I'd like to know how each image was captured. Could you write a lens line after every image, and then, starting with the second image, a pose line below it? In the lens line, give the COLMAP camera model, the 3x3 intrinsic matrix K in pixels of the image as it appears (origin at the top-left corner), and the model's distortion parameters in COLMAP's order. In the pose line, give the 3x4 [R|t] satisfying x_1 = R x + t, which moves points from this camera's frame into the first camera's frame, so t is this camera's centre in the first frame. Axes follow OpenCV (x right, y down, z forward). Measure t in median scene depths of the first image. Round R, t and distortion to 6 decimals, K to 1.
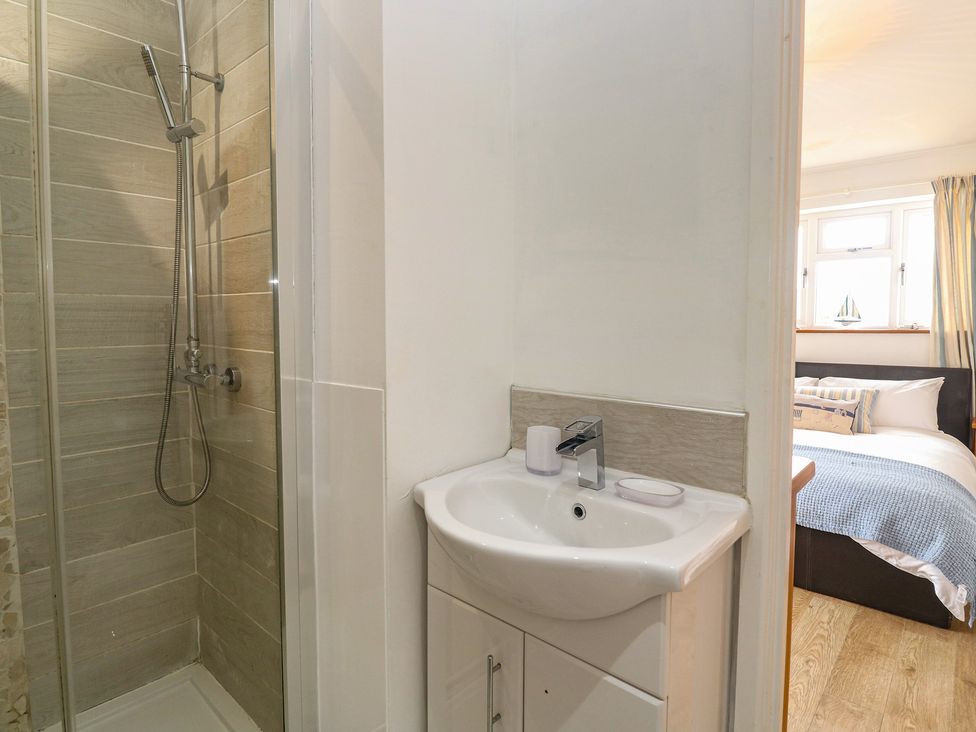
lens RADIAL K [[515.0, 0, 498.0], [0, 515.0, 355.4], [0, 0, 1]] dist [-0.000346, -0.013517]
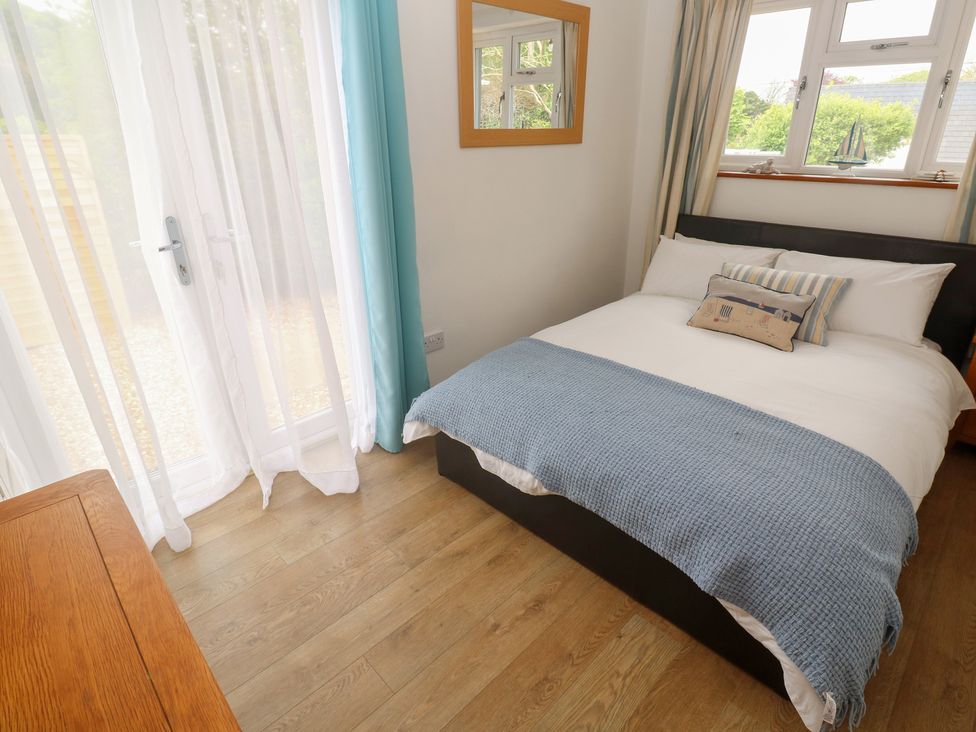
lens RADIAL K [[515.0, 0, 498.0], [0, 515.0, 355.4], [0, 0, 1]] dist [-0.000346, -0.013517]
pose [[0.998839, 0.013445, -0.046262, 0.308709], [0.003442, 0.937895, 0.346903, -0.080814], [0.048053, -0.346660, 0.936759, 0.302095]]
